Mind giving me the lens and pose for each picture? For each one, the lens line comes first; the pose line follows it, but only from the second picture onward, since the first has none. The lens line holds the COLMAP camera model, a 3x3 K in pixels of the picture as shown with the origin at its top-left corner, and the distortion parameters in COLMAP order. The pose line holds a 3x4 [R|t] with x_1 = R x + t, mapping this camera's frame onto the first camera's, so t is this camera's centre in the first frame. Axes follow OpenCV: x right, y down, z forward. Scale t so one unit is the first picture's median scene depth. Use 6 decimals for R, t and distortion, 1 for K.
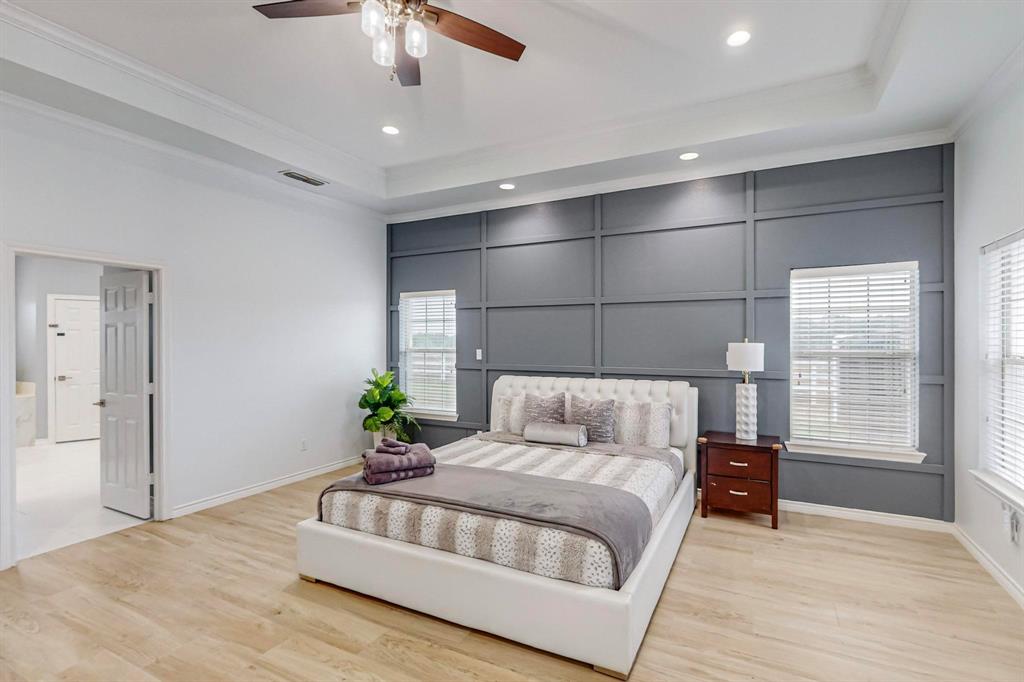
lens RADIAL K [[442.6, 0, 509.1], [0, 442.6, 341.8], [0, 0, 1]] dist [-0.003760, 0.000175]
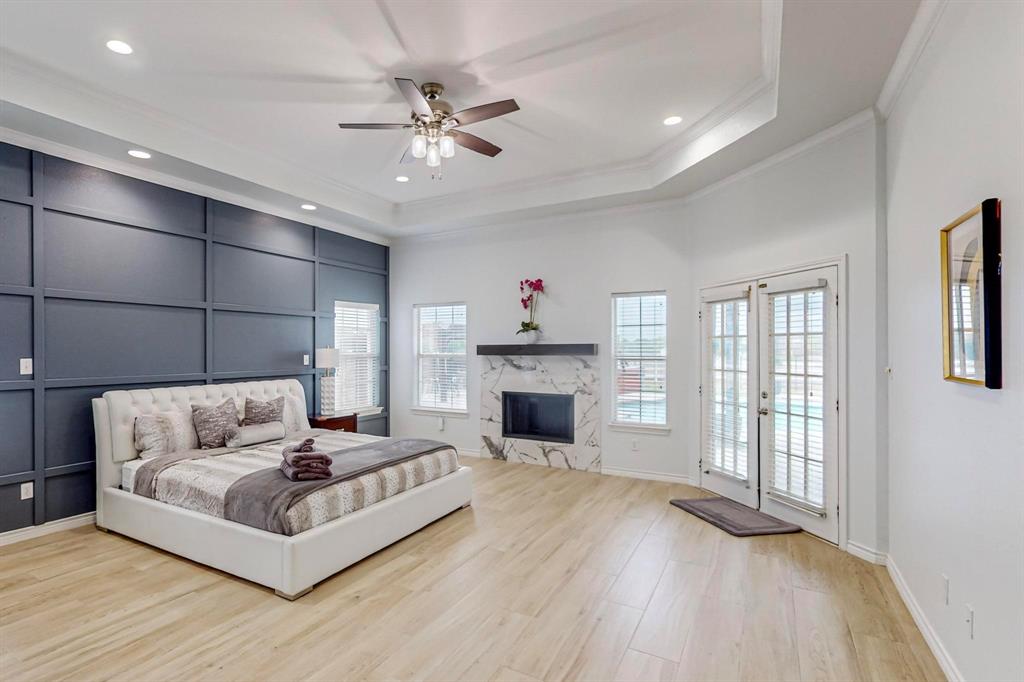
lens RADIAL K [[473.5, 0, 511.6], [0, 473.5, 345.2], [0, 0, 1]] dist [0.005383, 0.000449]
pose [[0.039519, 0.007737, 0.999189, -0.970228], [-0.002956, 0.999967, -0.007626, 0.000374], [-0.999214, -0.002652, 0.039540, 0.331839]]
